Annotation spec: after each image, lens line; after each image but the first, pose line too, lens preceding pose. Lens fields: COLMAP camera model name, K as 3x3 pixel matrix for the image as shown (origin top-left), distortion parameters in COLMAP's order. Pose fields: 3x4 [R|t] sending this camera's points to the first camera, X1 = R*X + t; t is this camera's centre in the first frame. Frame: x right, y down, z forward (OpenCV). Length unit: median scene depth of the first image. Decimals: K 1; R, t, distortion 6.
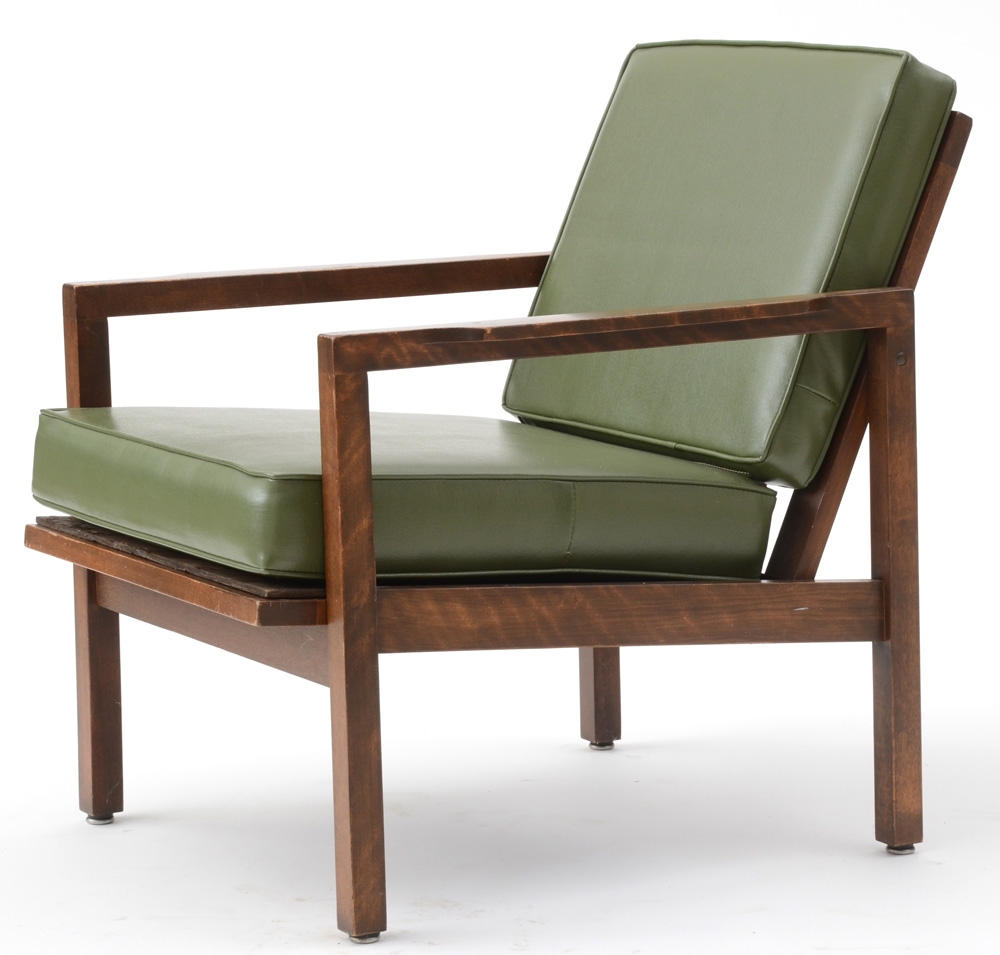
lens RADIAL K [[4618.8, 0, 567.1], [0, 4618.8, 453.7], [0, 0, 1]] dist [0.672210, 0.000000]
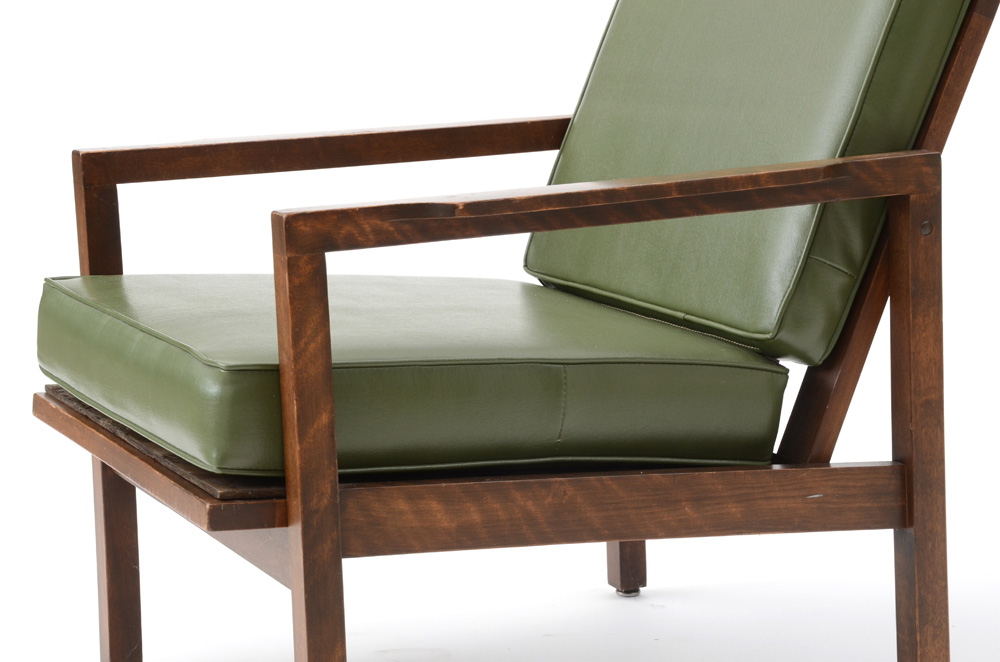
lens RADIAL K [[2702.4, 0, 477.6], [0, 2702.4, 328.9], [0, 0, 1]] dist [0.653531, 0.000000]
pose [[0.995974, 0.001077, -0.089632, 0.031975], [0.002365, 0.999264, 0.038293, -0.021492], [0.089607, -0.038351, 0.995239, 0.441894]]
